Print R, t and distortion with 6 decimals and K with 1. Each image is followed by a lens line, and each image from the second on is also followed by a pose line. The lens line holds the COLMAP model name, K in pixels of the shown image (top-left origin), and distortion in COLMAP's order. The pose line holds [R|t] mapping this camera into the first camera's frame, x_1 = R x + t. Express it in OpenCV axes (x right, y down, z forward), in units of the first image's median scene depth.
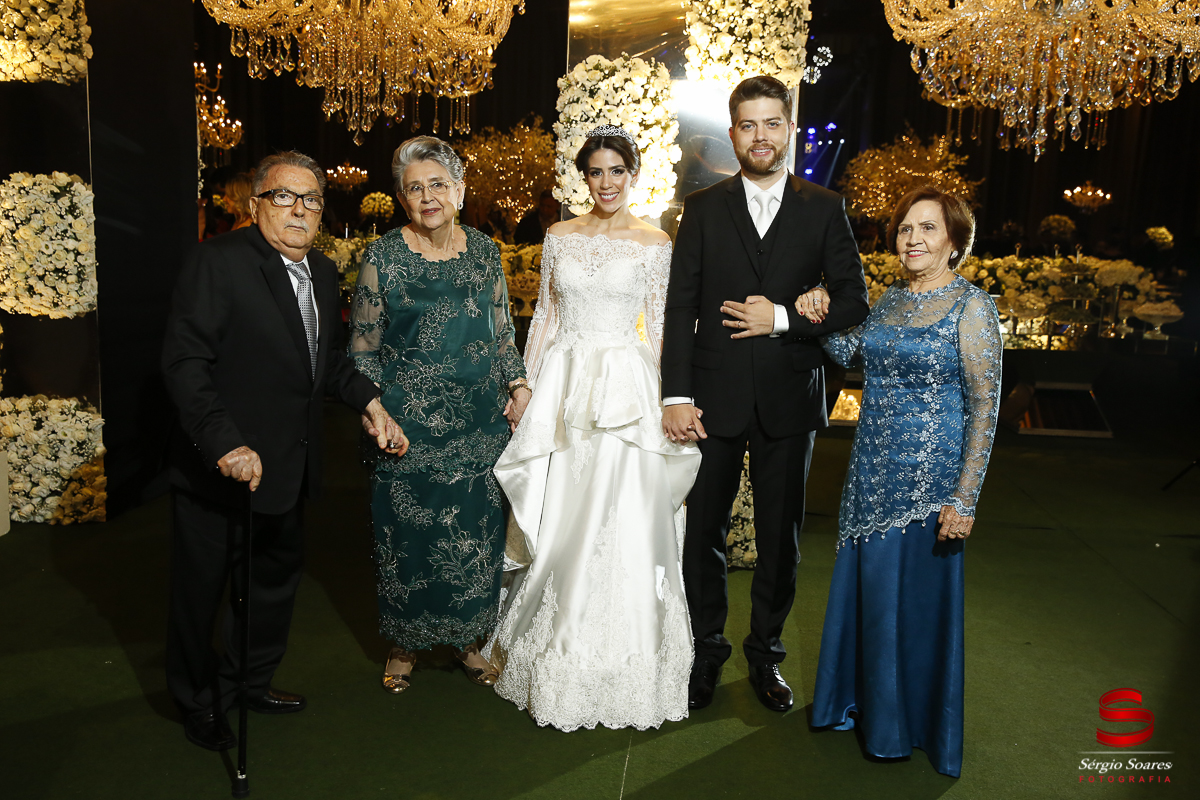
lens RADIAL K [[1093.4, 0, 600.0], [0, 1093.4, 400.0], [0, 0, 1]] dist [-0.038733, 0.104795]
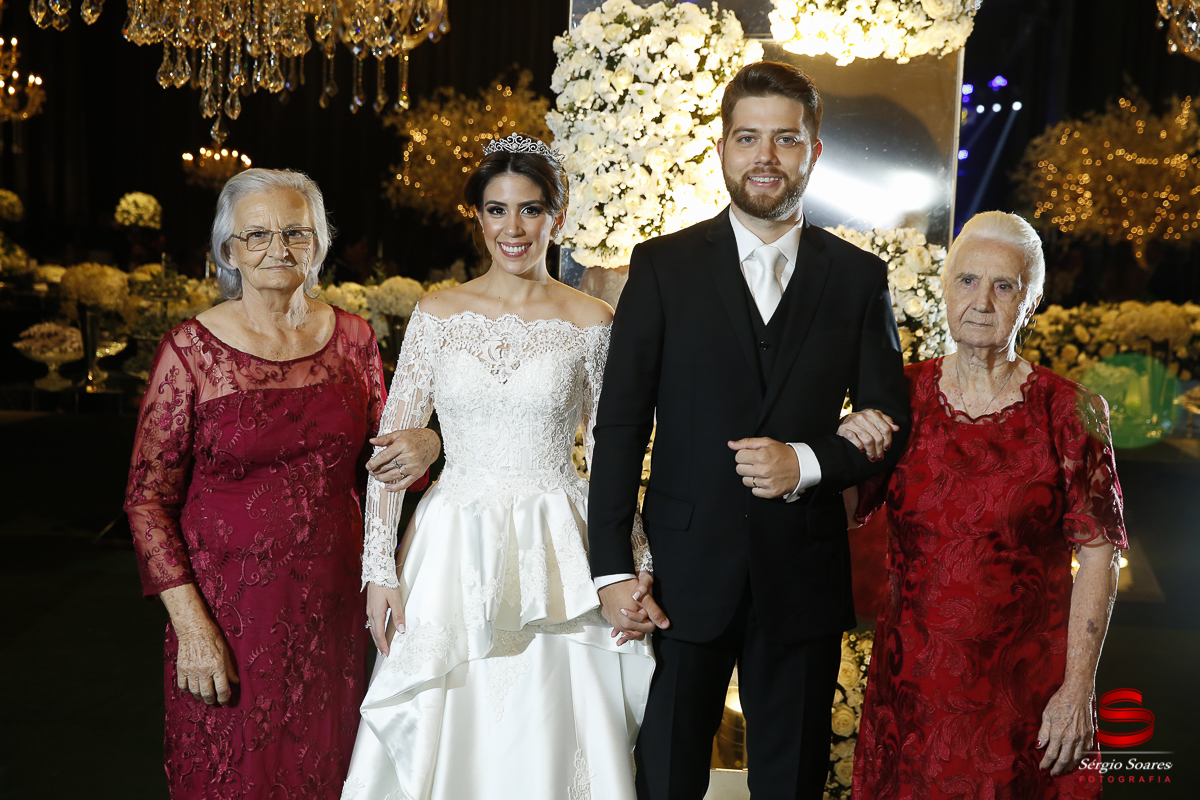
lens RADIAL K [[1751.5, 0, 600.0], [0, 1751.5, 400.0], [0, 0, 1]] dist [0.117320, 0.092772]
pose [[0.999906, 0.002370, -0.013499, -0.000251], [-0.003249, 0.997849, -0.065475, -0.033416], [0.013315, 0.065512, 0.997763, 0.054585]]
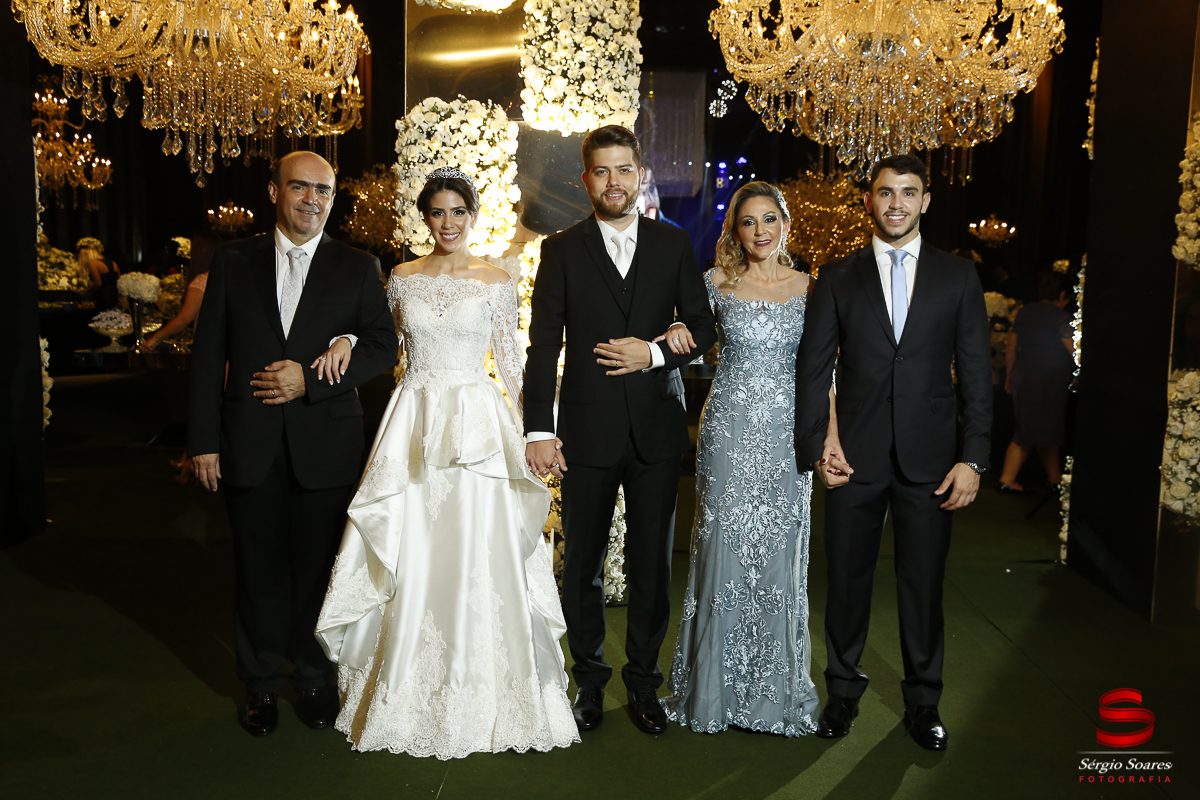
lens RADIAL K [[1156.4, 0, 600.0], [0, 1156.4, 400.0], [0, 0, 1]] dist [-0.031944, 0.114205]
pose [[0.997240, -0.021059, 0.071194, 0.064199], [0.024023, 0.998869, -0.041031, 0.010084], [-0.070249, 0.042628, 0.996618, -0.058927]]
